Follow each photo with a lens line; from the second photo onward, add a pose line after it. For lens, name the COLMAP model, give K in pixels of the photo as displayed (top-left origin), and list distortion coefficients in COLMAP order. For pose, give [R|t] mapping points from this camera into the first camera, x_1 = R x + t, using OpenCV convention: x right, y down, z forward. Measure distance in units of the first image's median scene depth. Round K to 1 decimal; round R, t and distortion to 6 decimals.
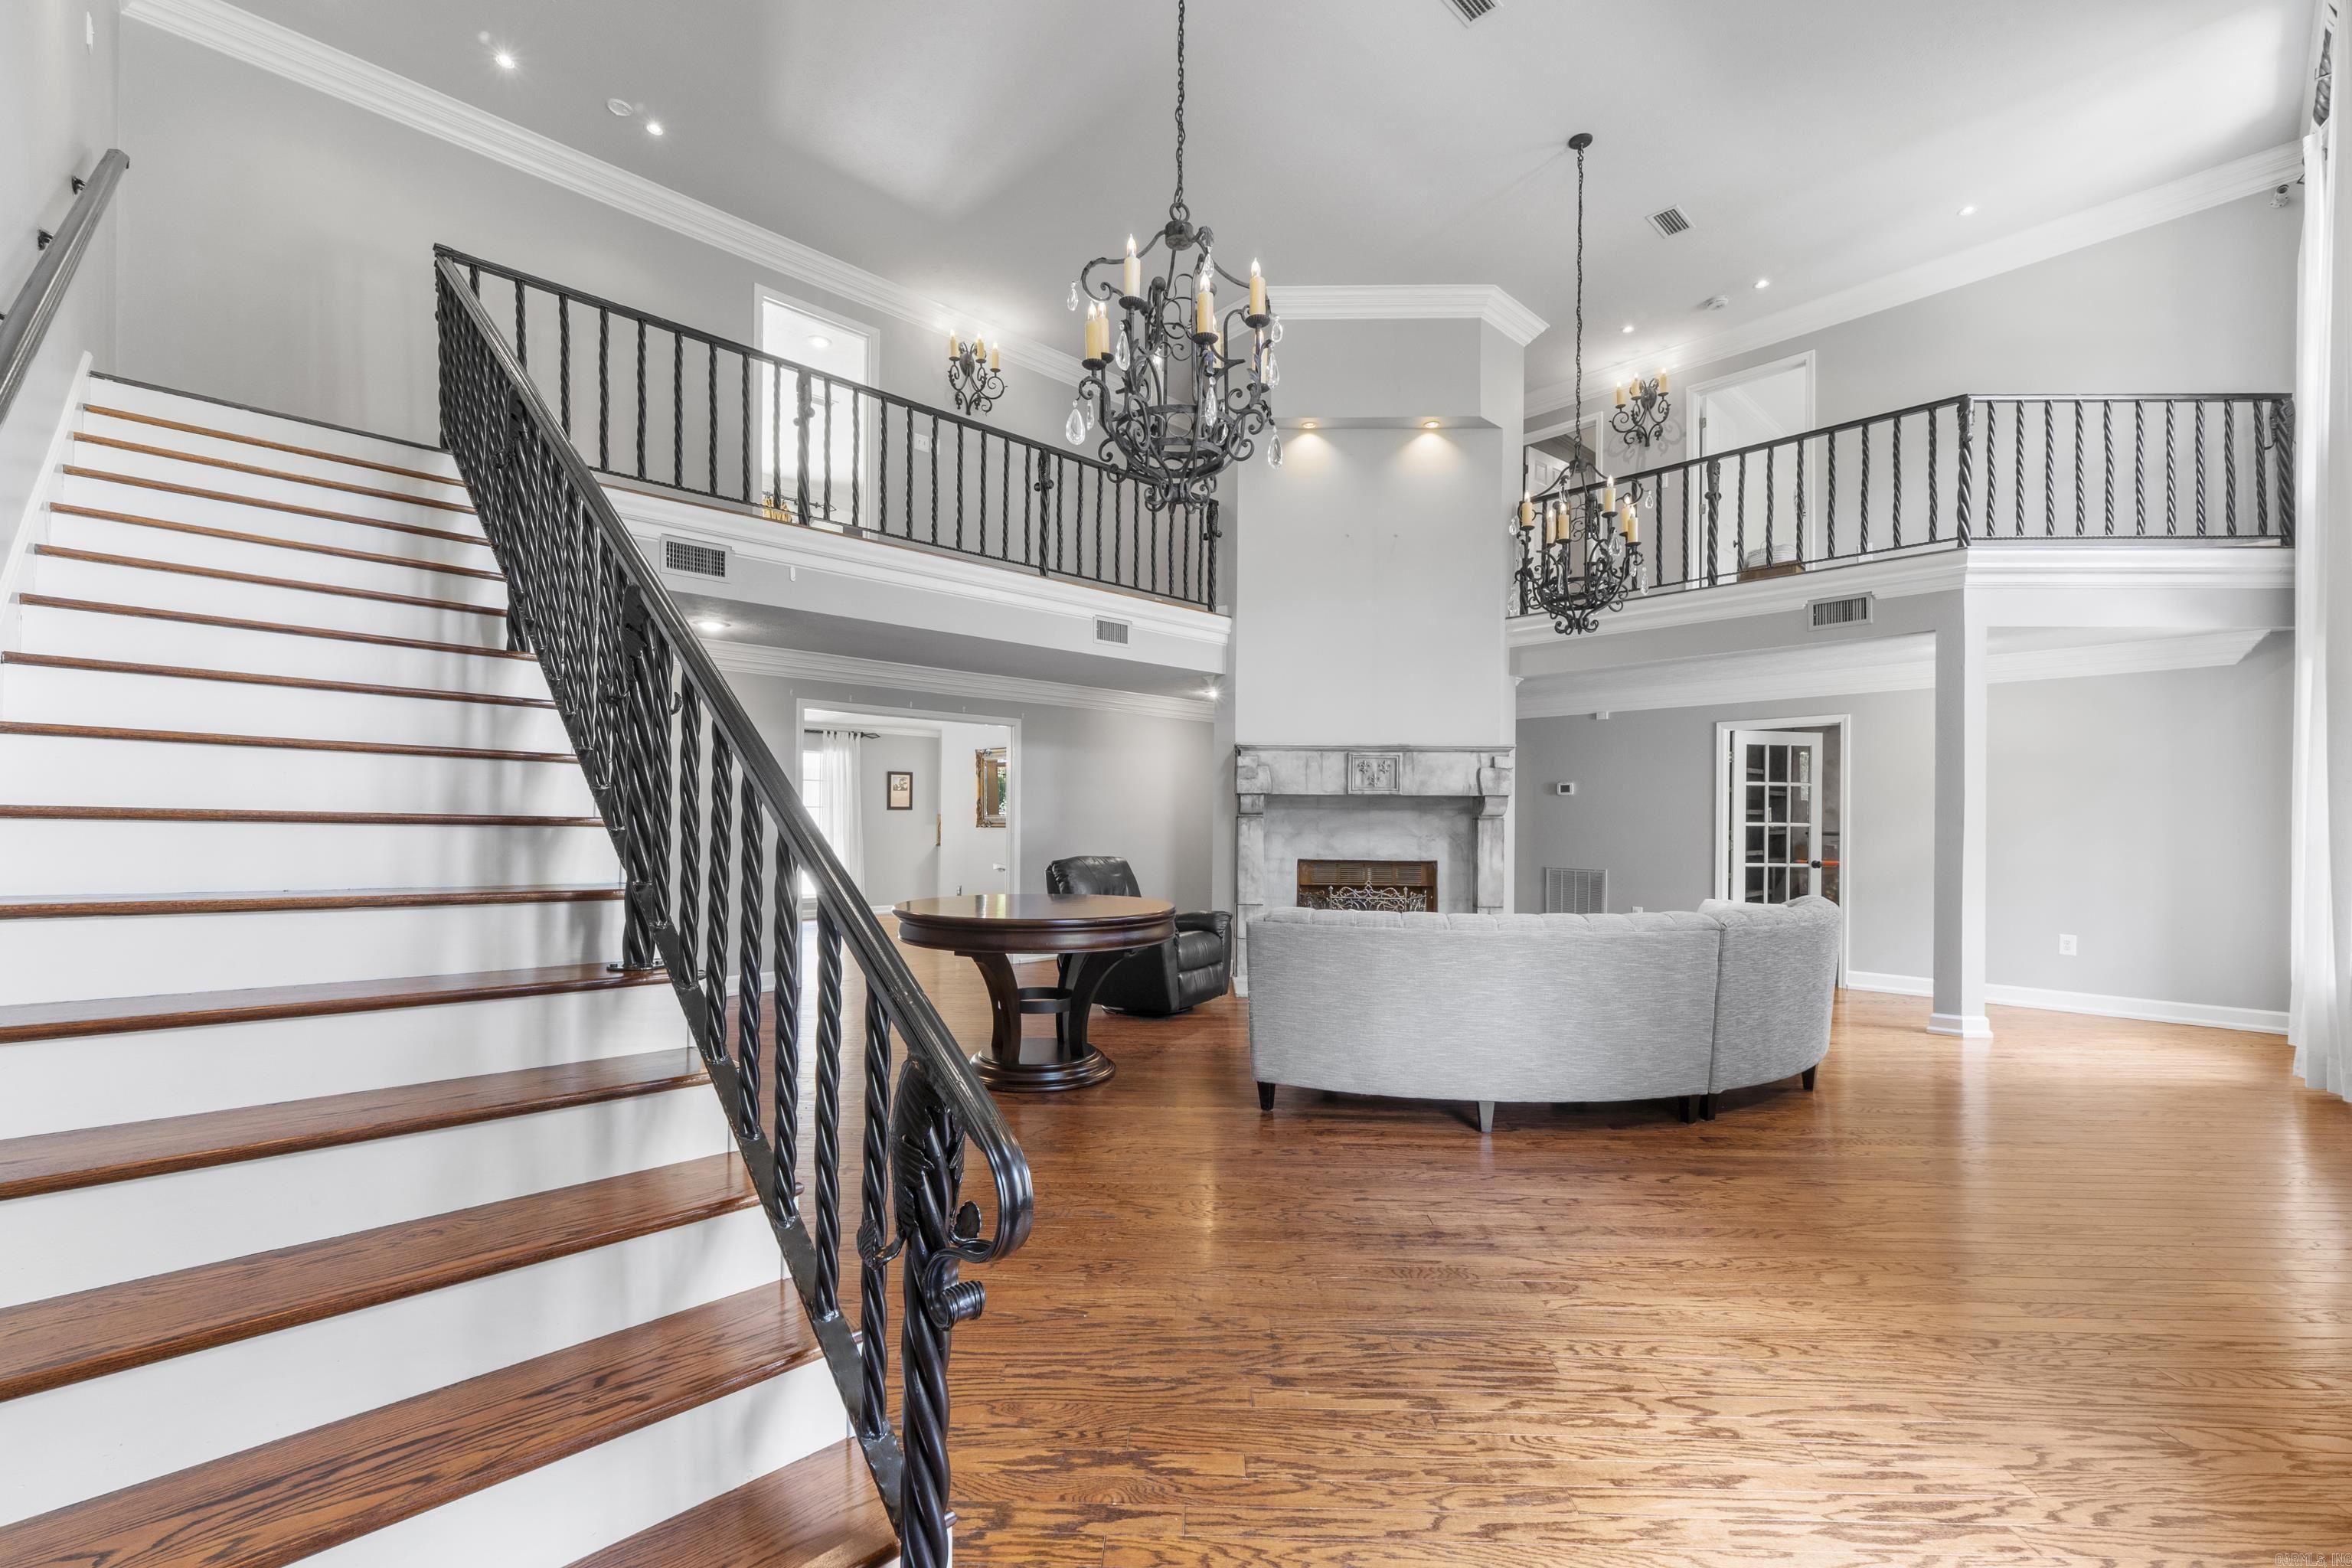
lens RADIAL K [[994.7, 0, 1176.8], [0, 994.7, 804.8], [0, 0, 1]] dist [0.000456, -0.000175]
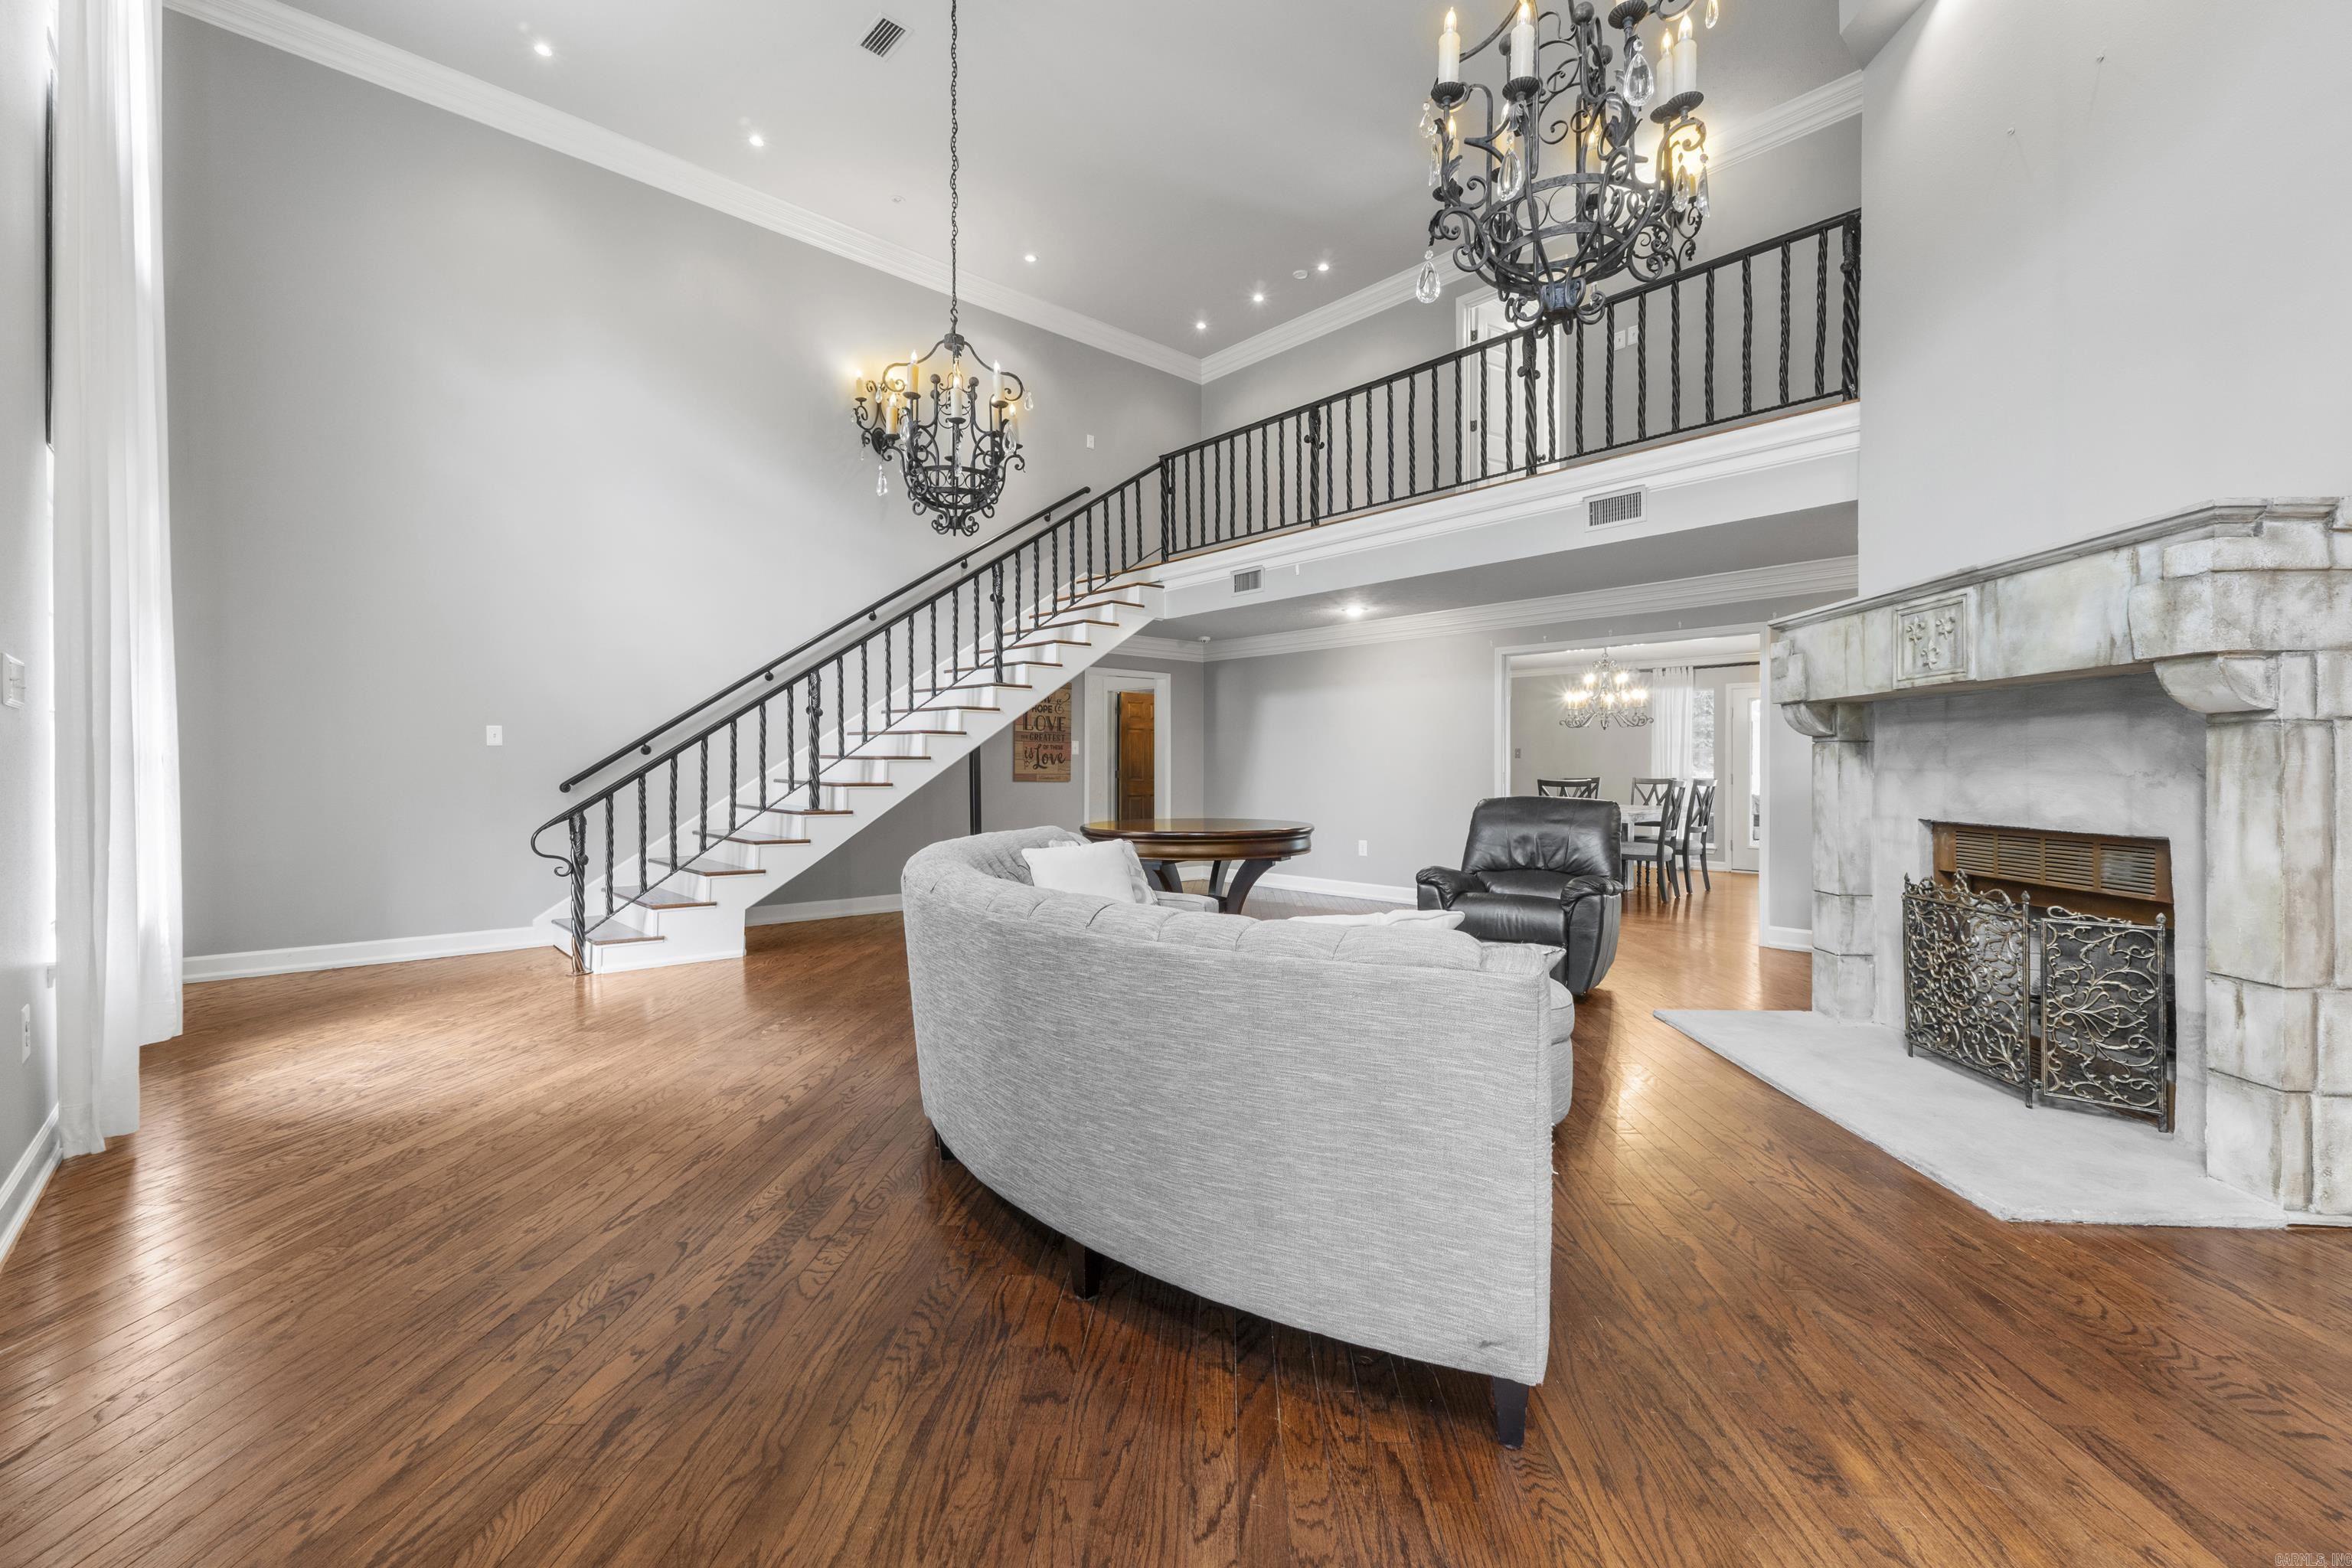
lens RADIAL K [[995.2, 0, 1176.0], [0, 995.2, 784.0], [0, 0, 1]] dist [0.000382, 0.000014]
pose [[-0.043320, 0.002943, -0.999057, 0.681122], [0.020270, 0.999792, 0.002066, 0.027938], [0.998856, -0.020162, -0.043371, 0.652378]]
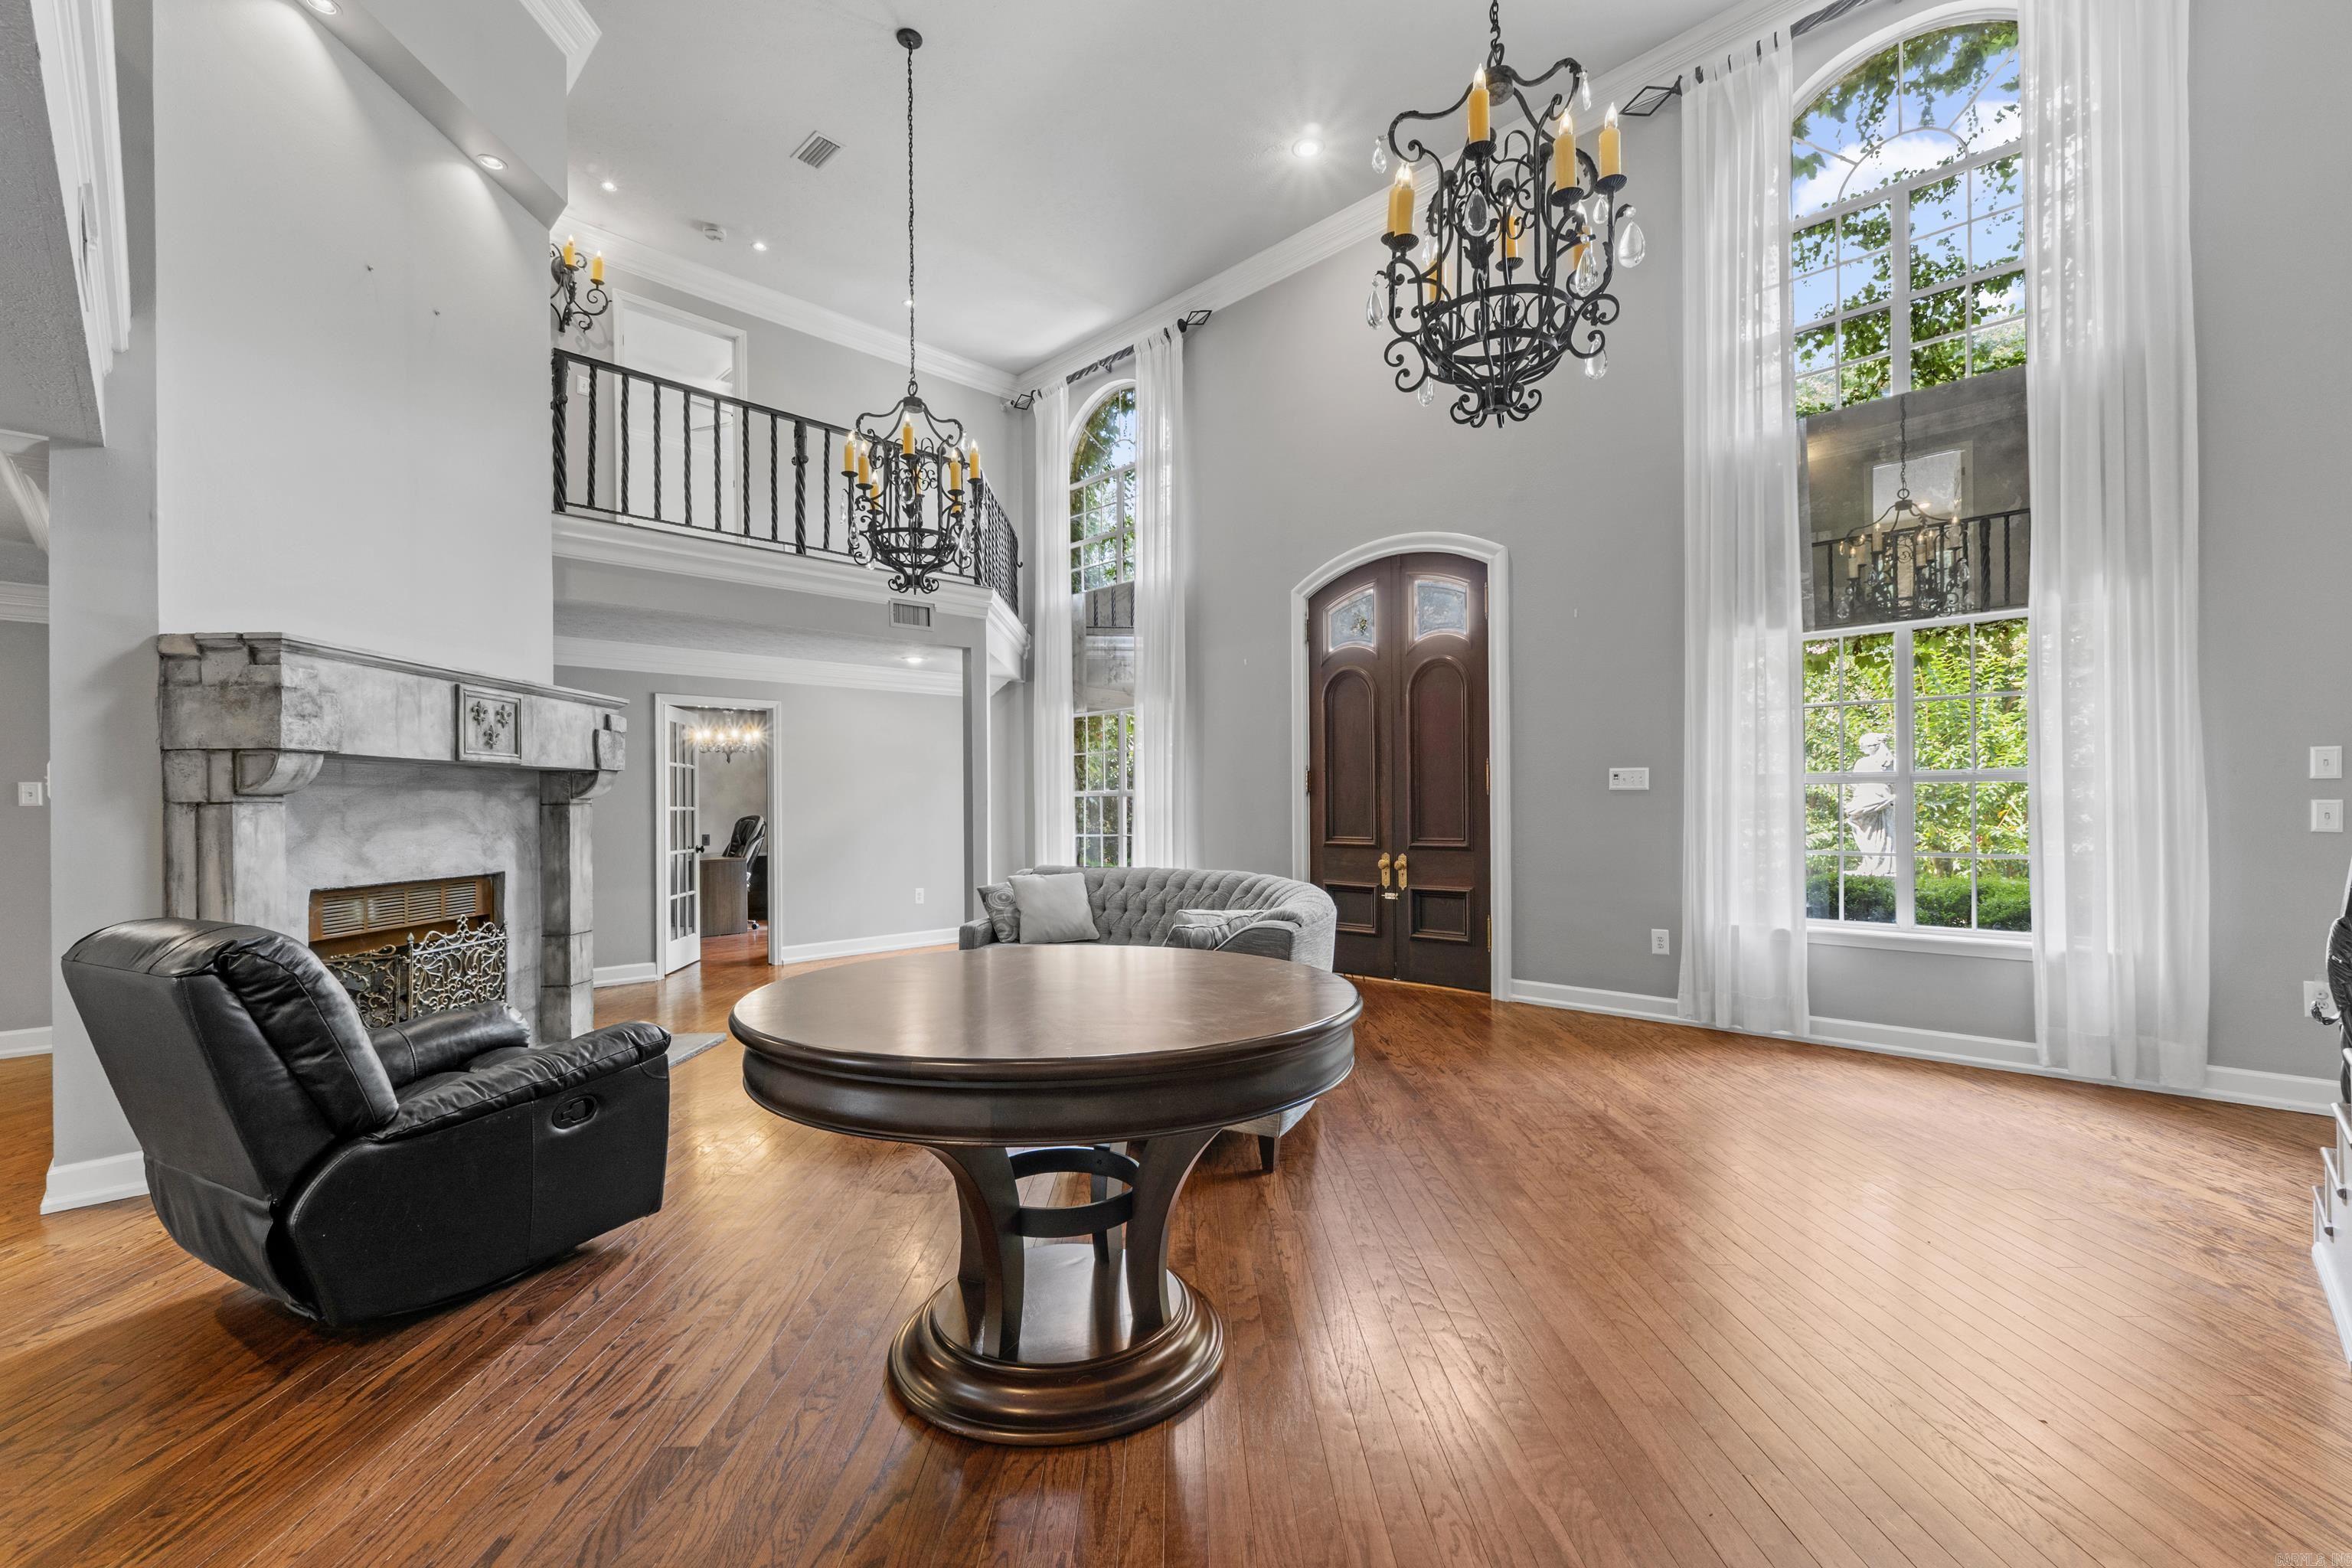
lens RADIAL K [[995.2, 0, 1176.0], [0, 995.2, 784.0], [0, 0, 1]] dist [0.000382, 0.000014]
pose [[-0.020906, 0.012006, 0.999709, -0.378740], [-0.011300, 0.999861, -0.012244, 0.004717], [-0.999718, -0.011553, -0.020767, 0.611756]]
